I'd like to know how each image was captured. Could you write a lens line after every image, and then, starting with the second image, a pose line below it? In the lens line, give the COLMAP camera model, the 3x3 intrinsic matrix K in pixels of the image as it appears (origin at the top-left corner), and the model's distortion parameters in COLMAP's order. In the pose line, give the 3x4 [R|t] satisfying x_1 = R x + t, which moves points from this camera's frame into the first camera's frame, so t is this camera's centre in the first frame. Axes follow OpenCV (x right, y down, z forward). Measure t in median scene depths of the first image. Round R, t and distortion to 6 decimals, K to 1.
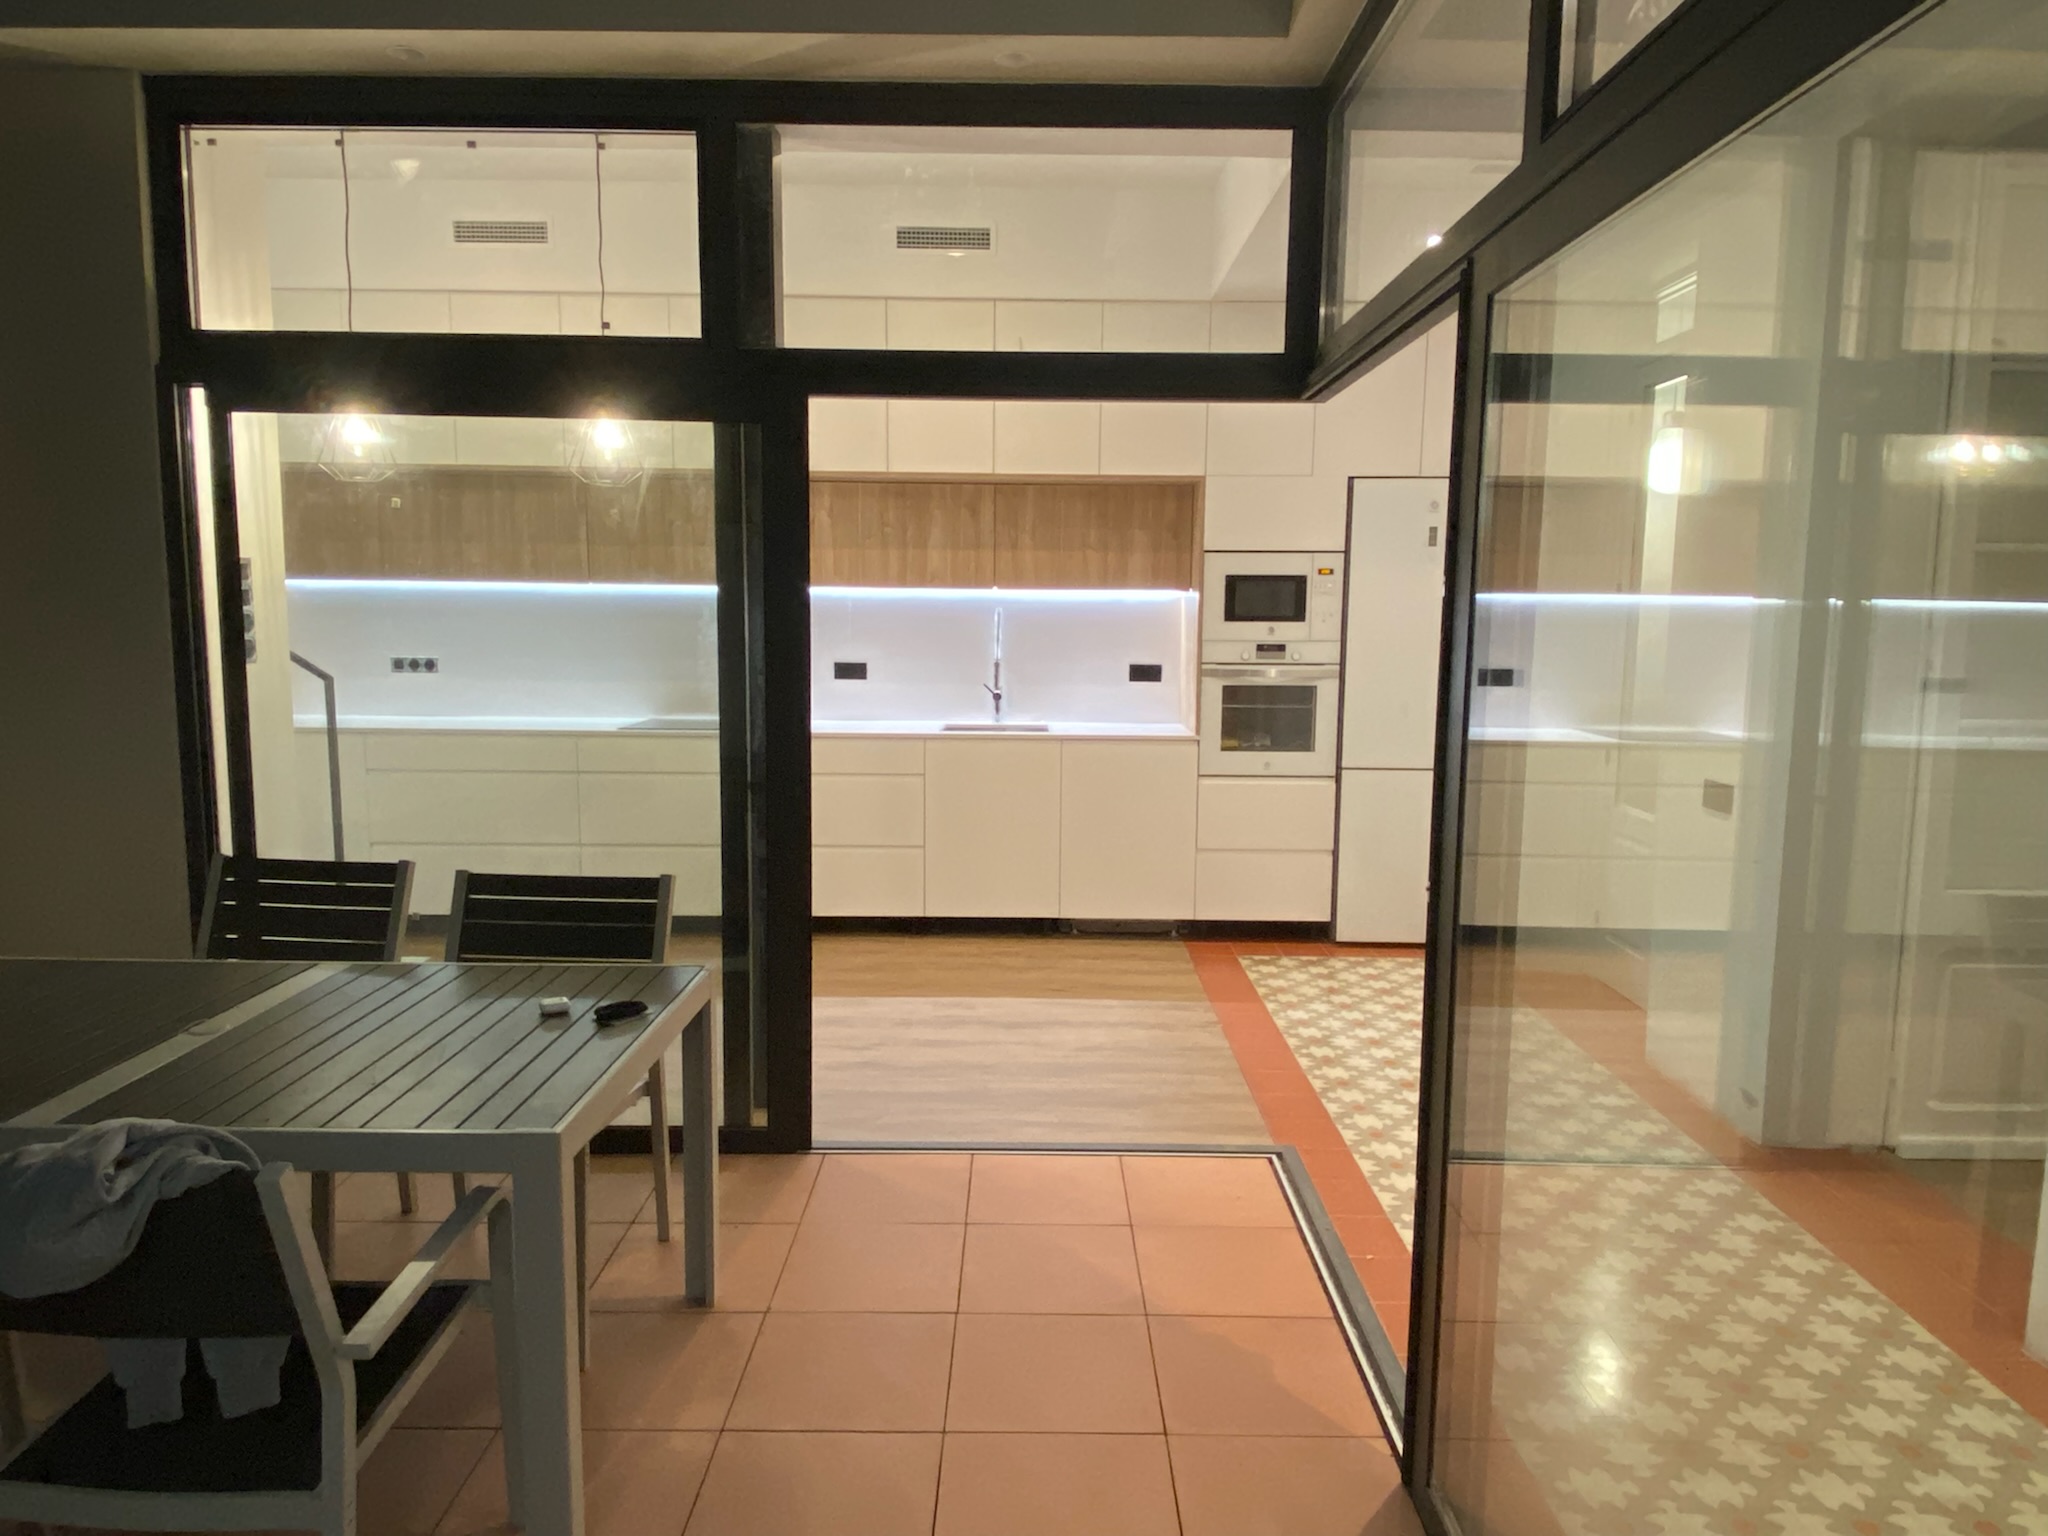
lens RADIAL K [[1287.5, 0, 1024.0], [0, 1287.5, 768.0], [0, 0, 1]] dist [0.044636, -0.000140]
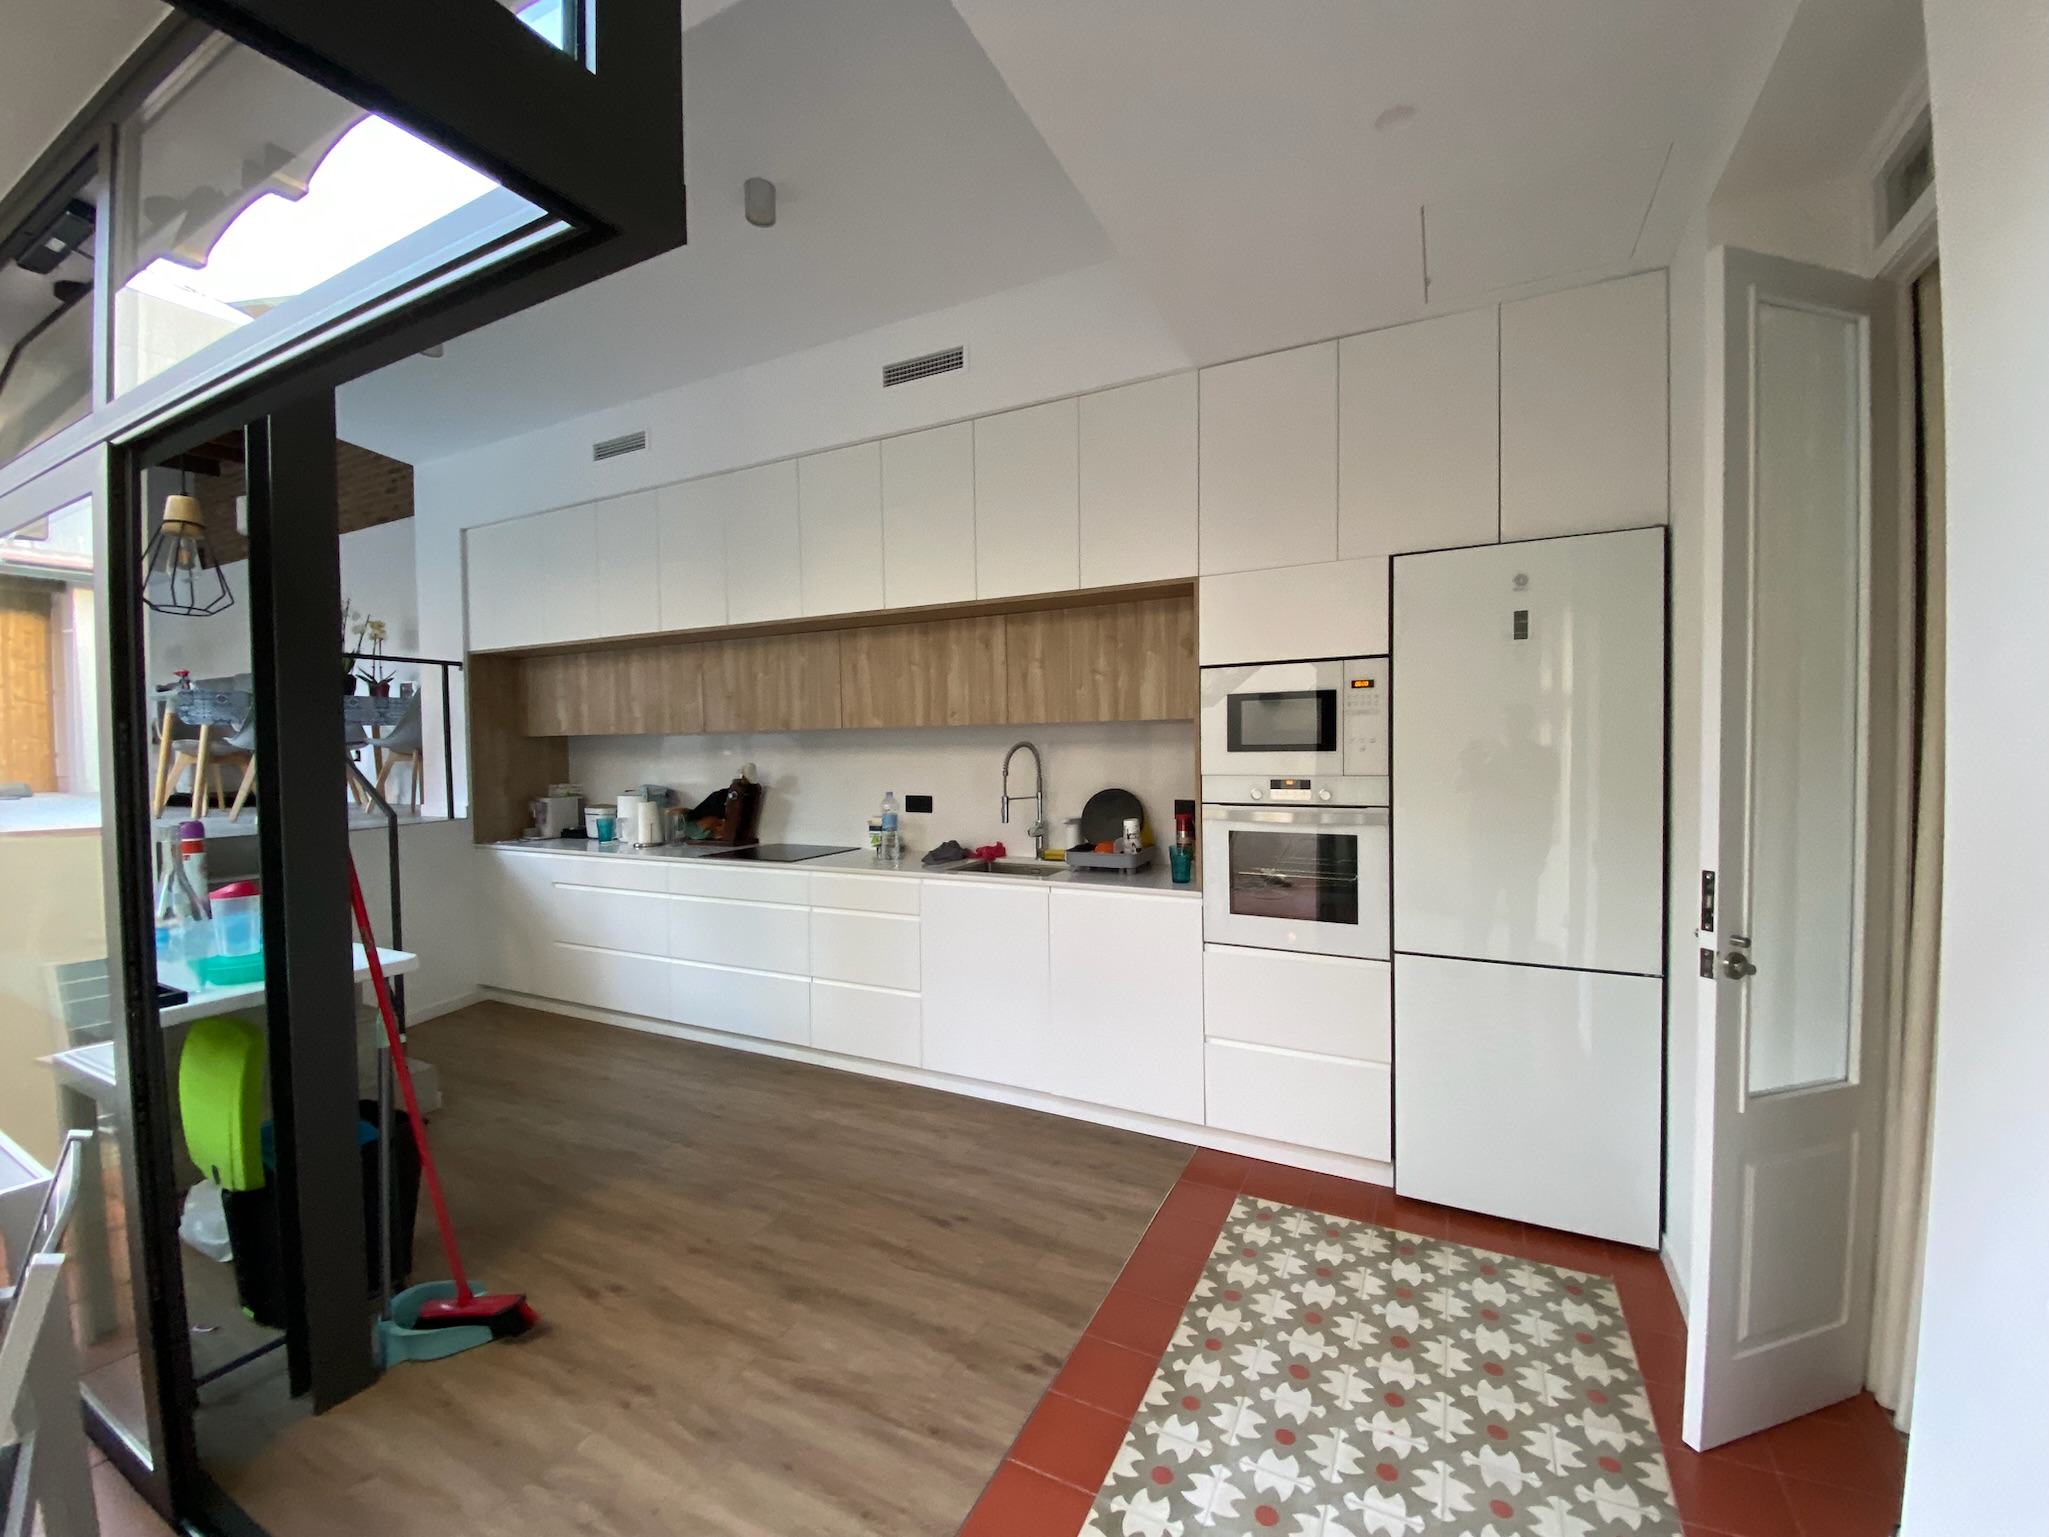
lens RADIAL K [[821.1, 0, 1024.5], [0, 821.1, 768.5], [0, 0, 1]] dist [0.002435, 0.000032]
pose [[0.892955, -0.007716, -0.450080, 0.271799], [-0.035087, 0.995618, -0.086681, -0.055472], [0.448776, 0.093194, 0.888772, 0.495253]]
